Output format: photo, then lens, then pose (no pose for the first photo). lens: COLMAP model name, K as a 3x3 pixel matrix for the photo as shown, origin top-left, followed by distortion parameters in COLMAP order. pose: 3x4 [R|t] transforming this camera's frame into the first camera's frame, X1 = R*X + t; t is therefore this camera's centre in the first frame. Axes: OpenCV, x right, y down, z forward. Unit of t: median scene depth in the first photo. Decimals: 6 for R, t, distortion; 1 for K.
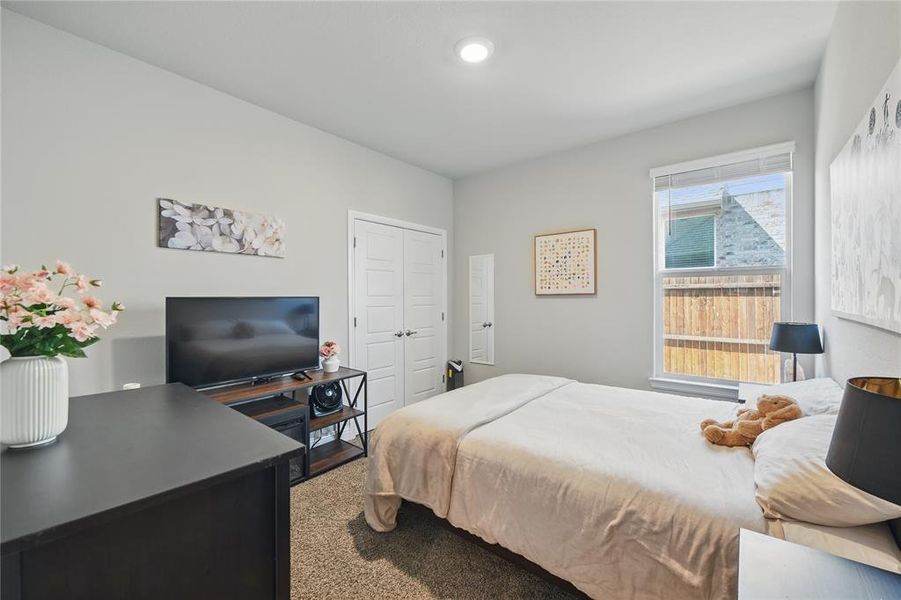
lens RADIAL K [[358.5, 0, 450.8], [0, 358.5, 299.2], [0, 0, 1]] dist [-0.000325, -0.000084]
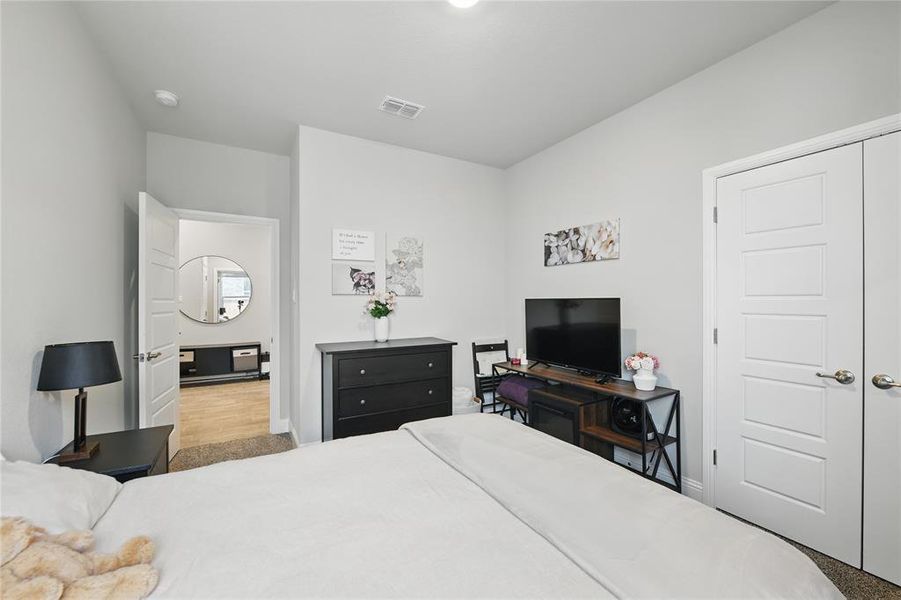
lens RADIAL K [[358.5, 0, 450.5], [0, 358.5, 297.5], [0, 0, 1]] dist [-0.000325, -0.000084]
pose [[-0.344720, -0.003890, -0.938698, 0.673899], [-0.000526, 0.999992, -0.003951, -0.004432], [0.938705, -0.000868, -0.344719, 1.001926]]
